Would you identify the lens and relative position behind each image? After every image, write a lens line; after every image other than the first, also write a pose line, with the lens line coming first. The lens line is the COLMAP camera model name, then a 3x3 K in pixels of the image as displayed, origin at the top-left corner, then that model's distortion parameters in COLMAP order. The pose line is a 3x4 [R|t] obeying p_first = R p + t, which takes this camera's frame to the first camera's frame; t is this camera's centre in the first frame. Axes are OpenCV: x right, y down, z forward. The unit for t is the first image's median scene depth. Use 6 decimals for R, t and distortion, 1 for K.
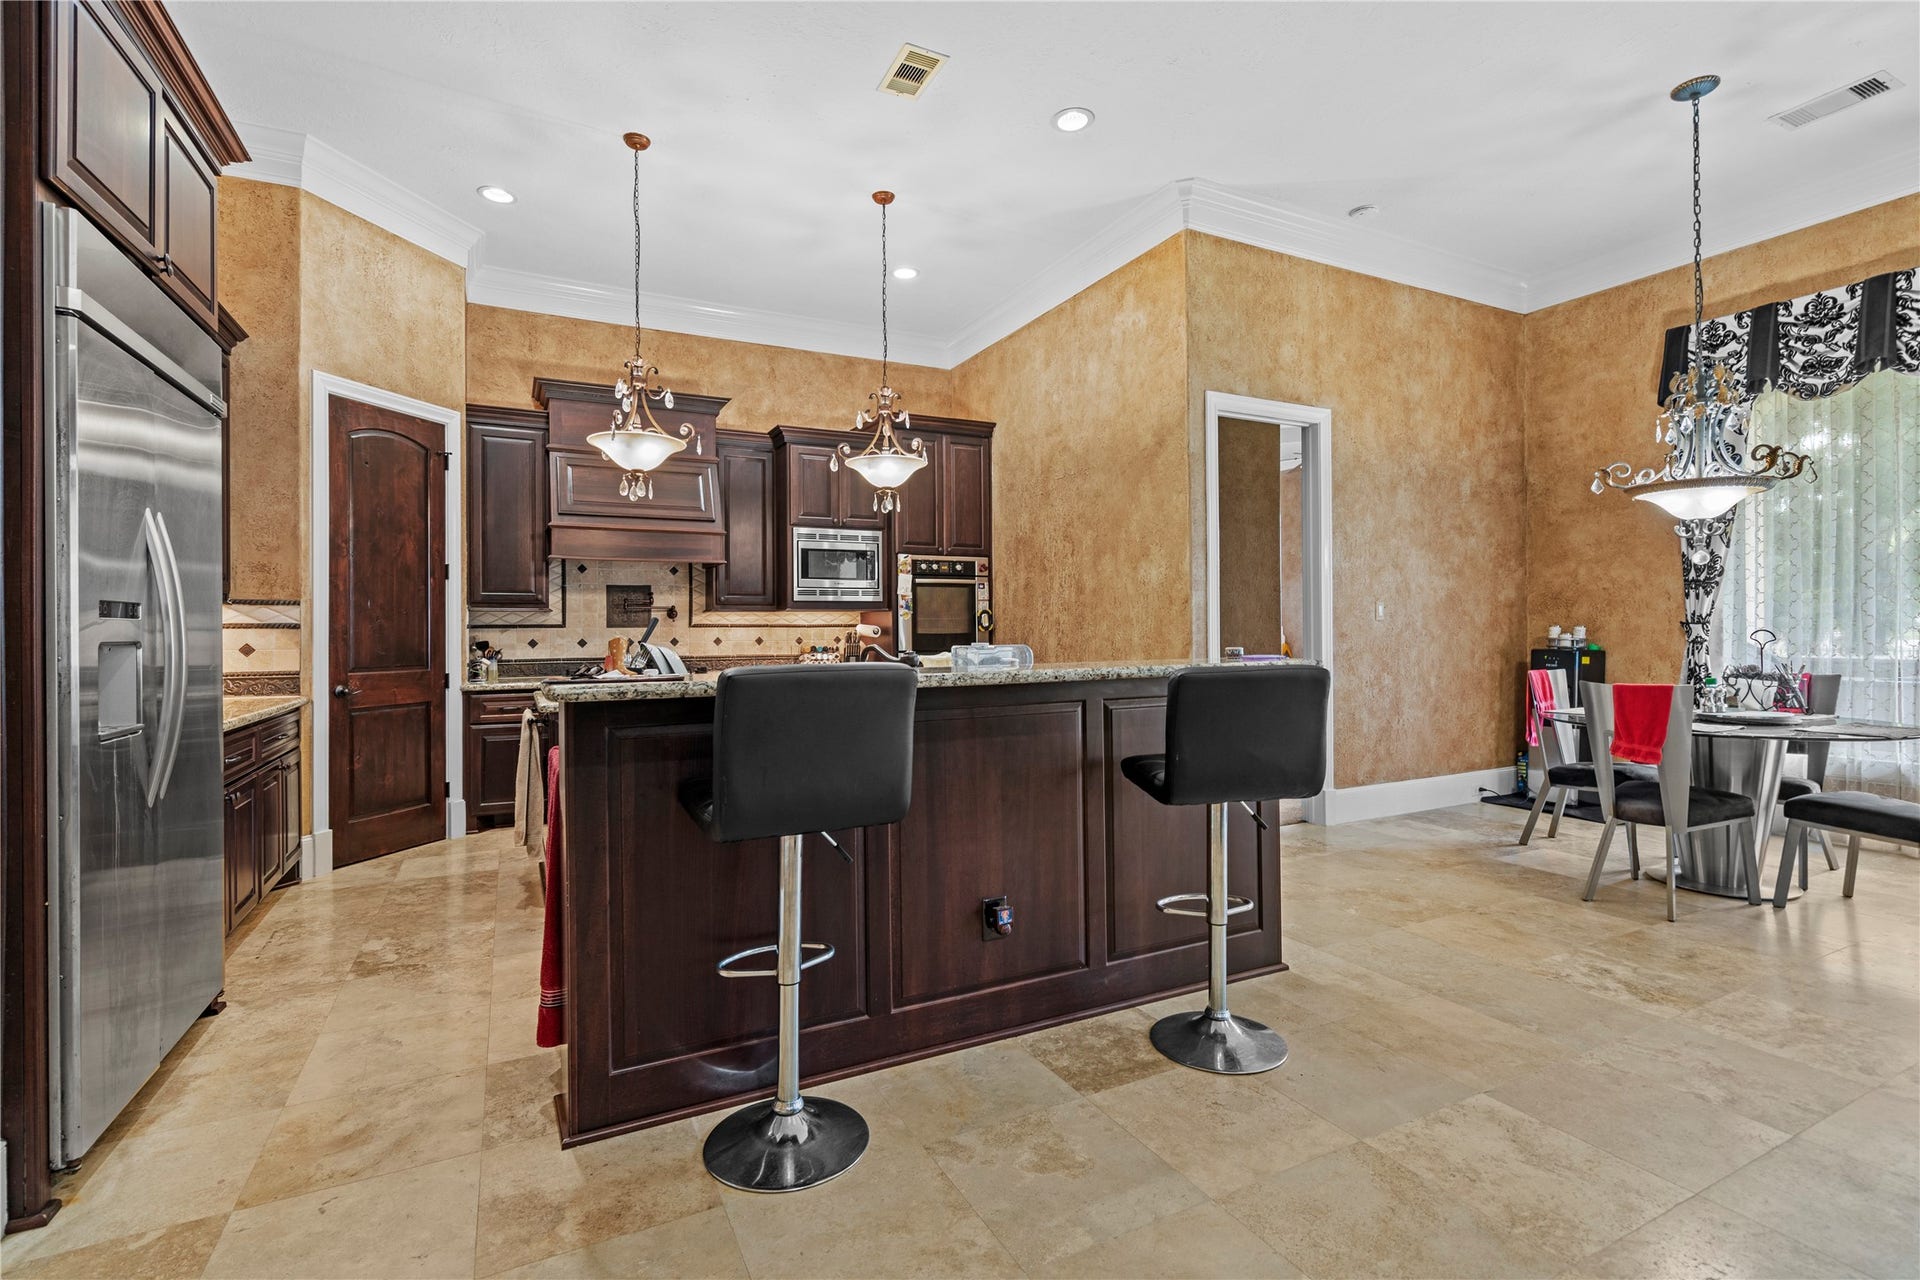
lens RADIAL K [[874.7, 0, 948.6], [0, 874.7, 629.4], [0, 0, 1]] dist [-0.000870, 0.000412]
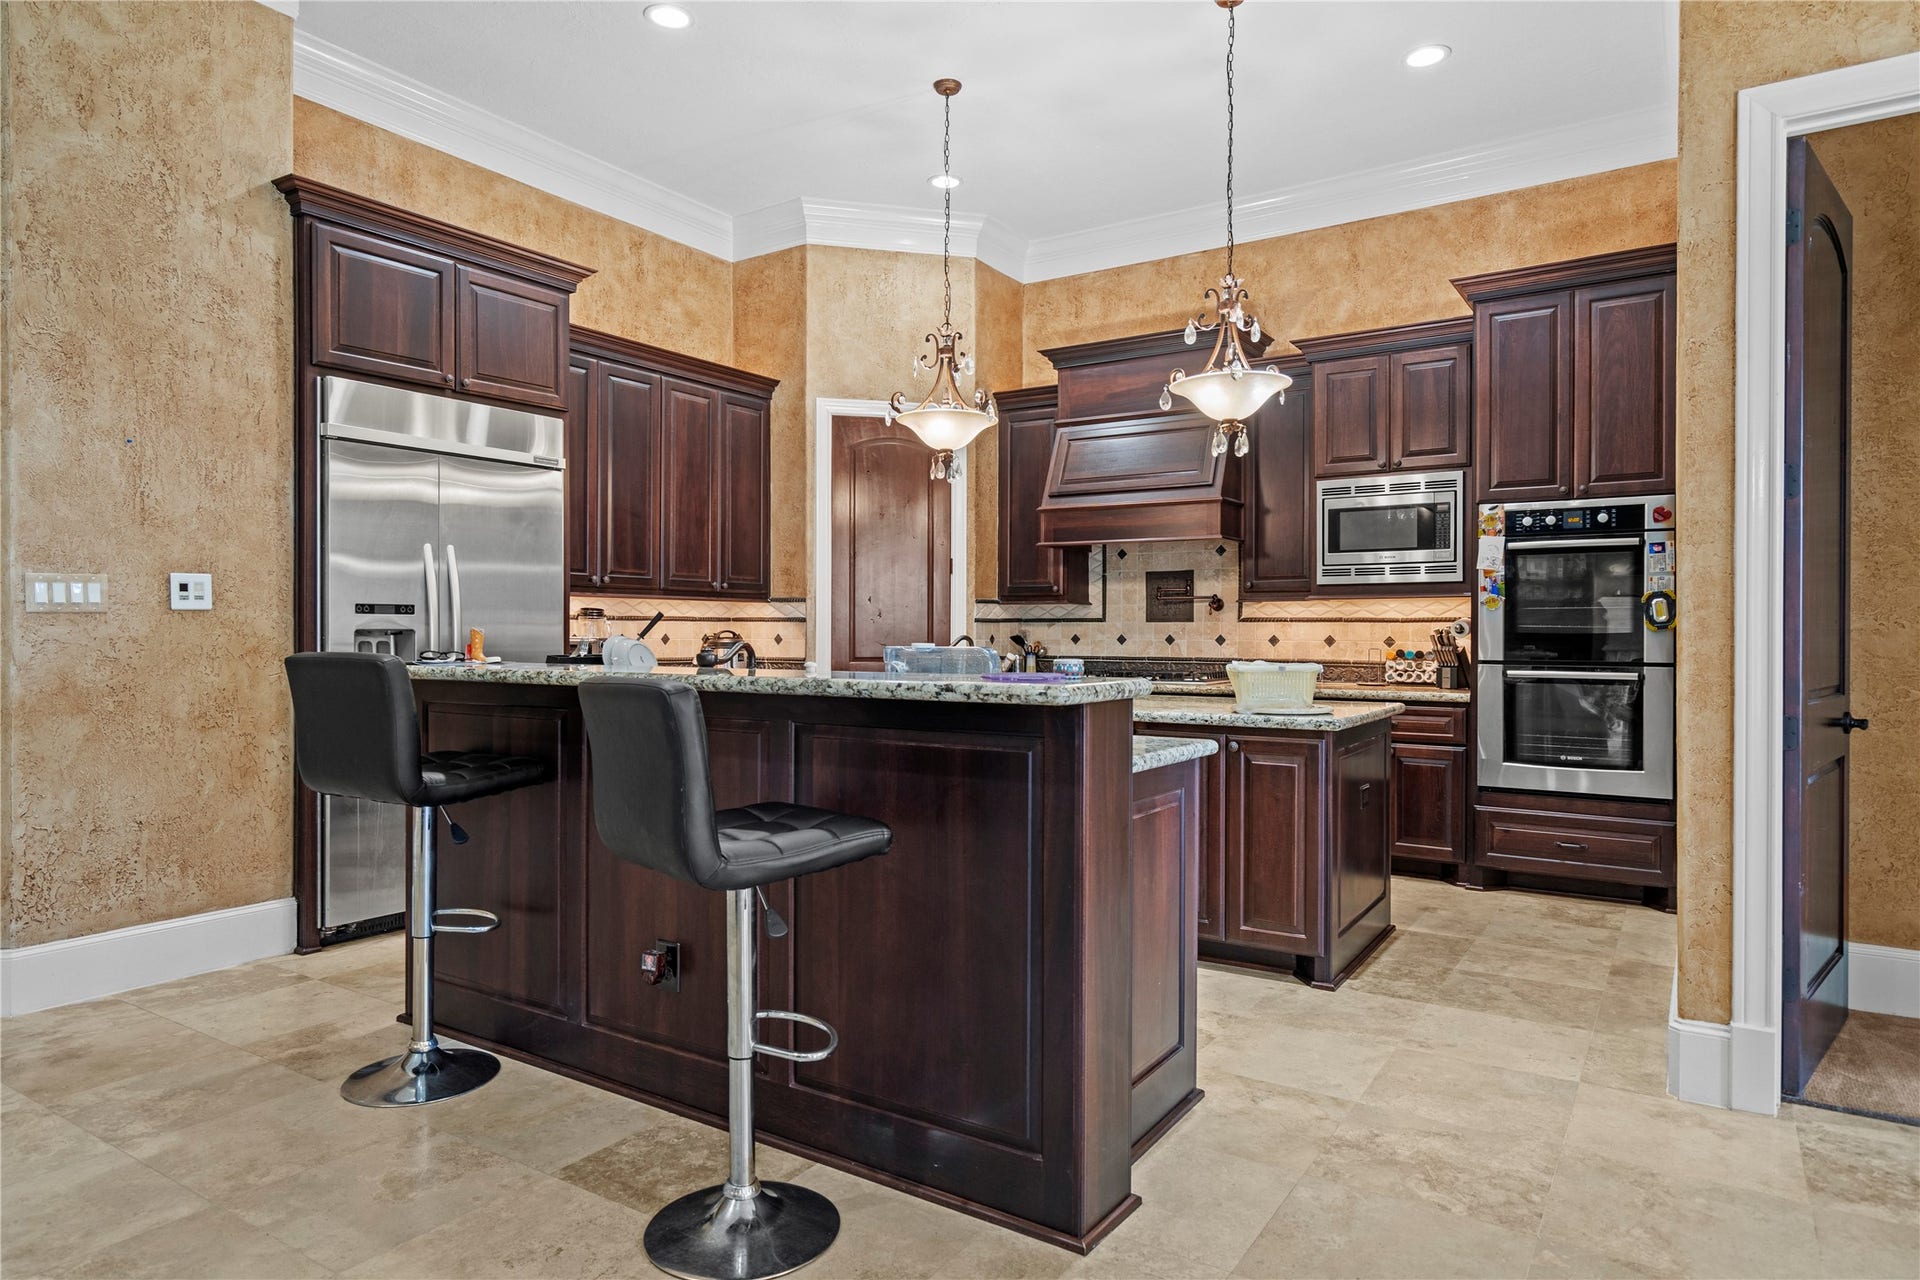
lens RADIAL K [[1135.4, 0, 956.4], [0, 1135.4, 637.8], [0, 0, 1]] dist [0.003192, 0.001447]
pose [[0.501802, 0.014439, -0.864862, 0.488608], [-0.004527, 0.999891, 0.014067, -0.001331], [0.864971, -0.003144, 0.501812, 0.297011]]
